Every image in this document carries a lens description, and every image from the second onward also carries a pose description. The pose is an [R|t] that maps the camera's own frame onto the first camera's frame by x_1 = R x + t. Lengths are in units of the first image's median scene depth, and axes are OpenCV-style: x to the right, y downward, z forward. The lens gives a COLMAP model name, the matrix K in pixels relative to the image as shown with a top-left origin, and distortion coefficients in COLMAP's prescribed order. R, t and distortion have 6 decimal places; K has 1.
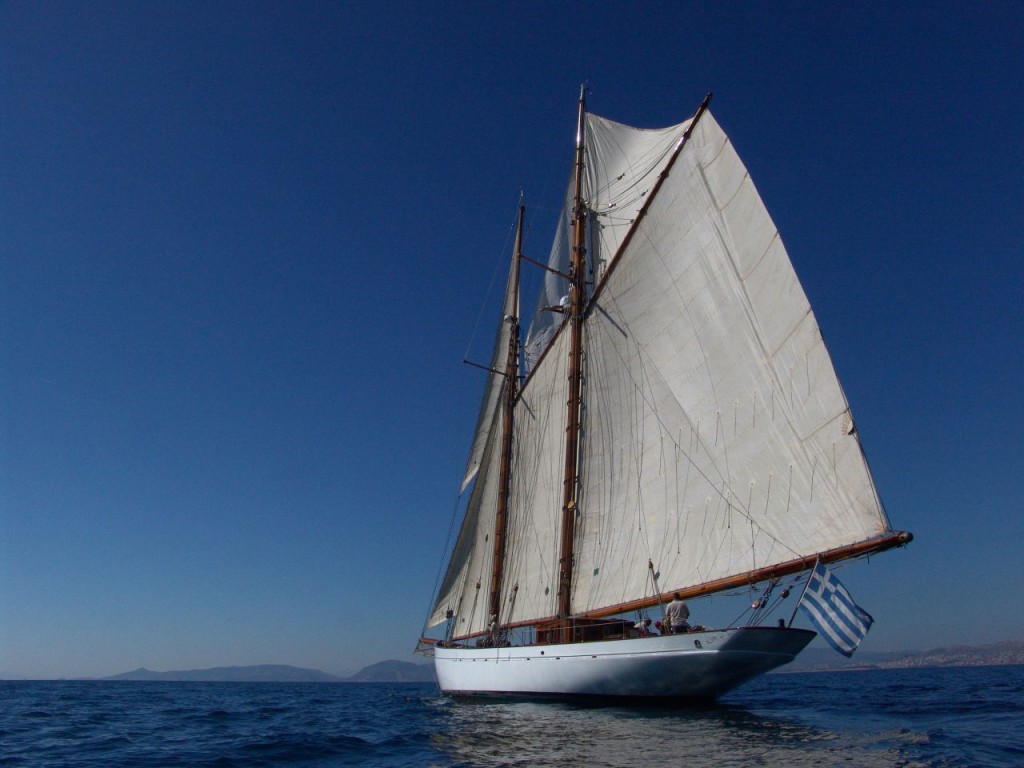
lens RADIAL K [[850.6, 0, 512.0], [0, 850.6, 384.0], [0, 0, 1]] dist [-0.118699, 0.003905]
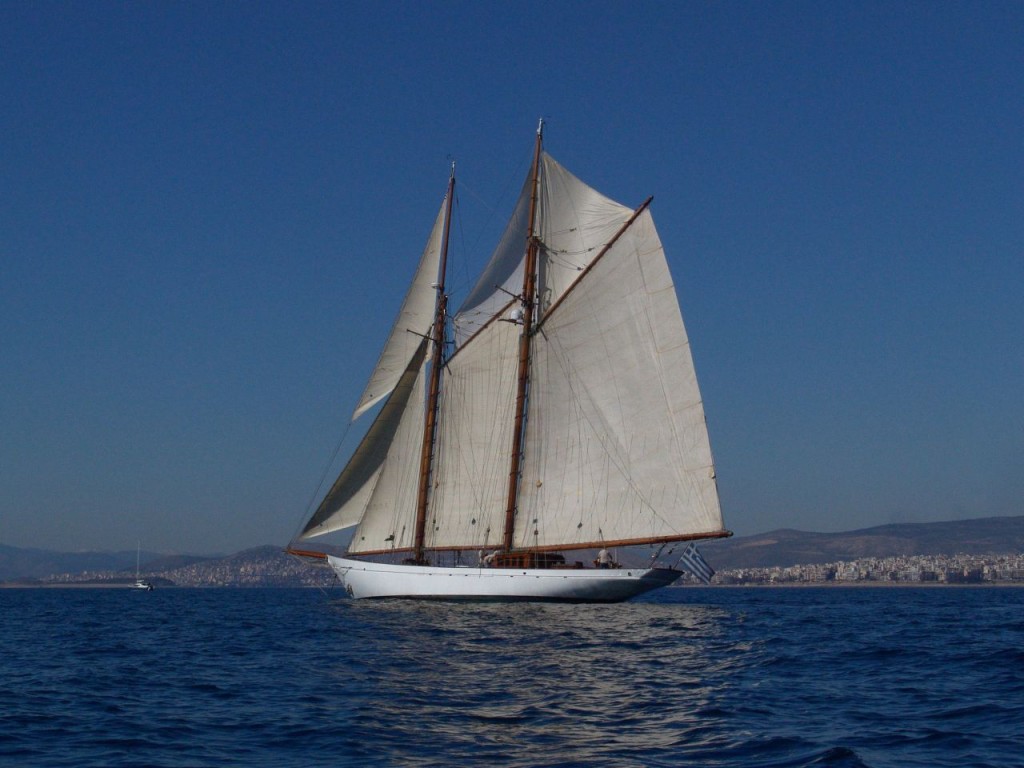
lens RADIAL K [[1837.0, 0, 512.0], [0, 1837.0, 384.0], [0, 0, 1]] dist [-0.204556, -0.065559]
pose [[0.944759, 0.071385, 0.319897, -1.113187], [-0.138233, 0.971728, 0.191406, -0.706314], [-0.297189, -0.225052, 0.927917, -2.186132]]
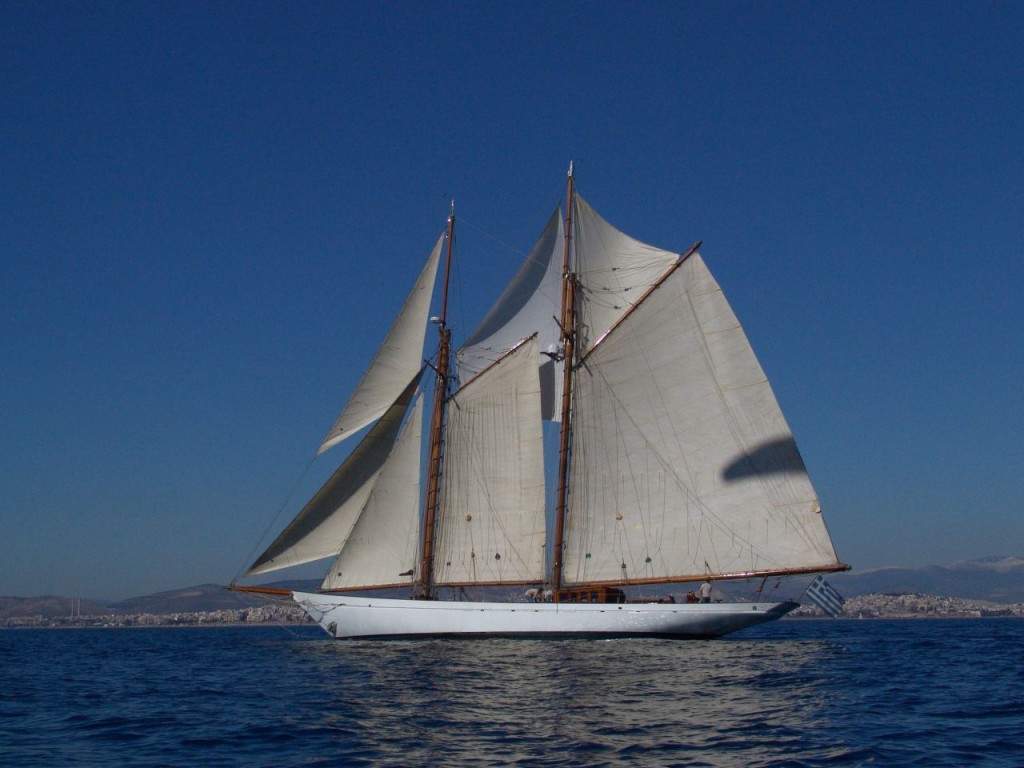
lens RADIAL K [[1324.6, 0, 512.0], [0, 1324.6, 384.0], [0, 0, 1]] dist [-0.065996, 0.008963]
pose [[0.762941, 0.149327, 0.628985, -1.673640], [-0.232243, 0.971314, 0.051105, -0.176745], [-0.603310, -0.185068, 0.775736, -0.742826]]
